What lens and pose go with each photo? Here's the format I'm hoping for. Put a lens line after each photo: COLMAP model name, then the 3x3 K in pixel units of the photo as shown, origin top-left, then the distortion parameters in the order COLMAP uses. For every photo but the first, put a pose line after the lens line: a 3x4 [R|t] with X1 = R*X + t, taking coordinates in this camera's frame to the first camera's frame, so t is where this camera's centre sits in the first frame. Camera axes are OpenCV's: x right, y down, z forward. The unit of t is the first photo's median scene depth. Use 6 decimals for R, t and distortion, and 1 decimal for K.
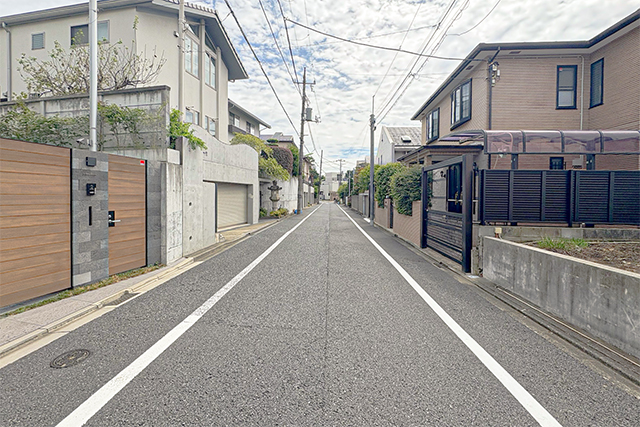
lens RADIAL K [[268.5, 0, 322.5], [0, 268.5, 196.5], [0, 0, 1]] dist [0.000705, 0.000068]
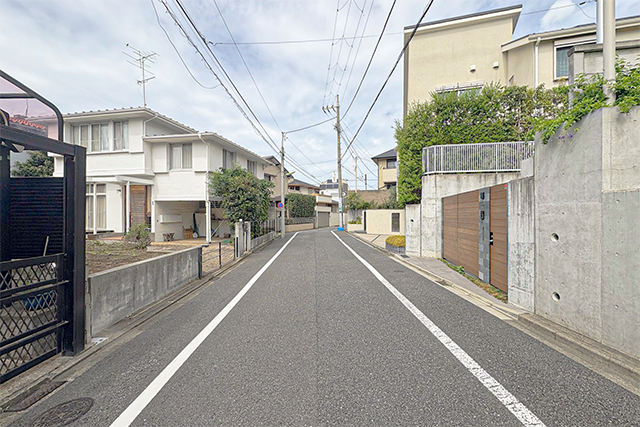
lens RADIAL K [[268.5, 0, 318.4], [0, 268.5, 215.4], [0, 0, 1]] dist [0.000705, 0.000068]
pose [[-0.999117, -0.008653, -0.041125, 0.051691], [-0.008770, 0.999958, 0.002669, -0.016832], [0.041100, 0.003027, -0.999150, 1.832340]]
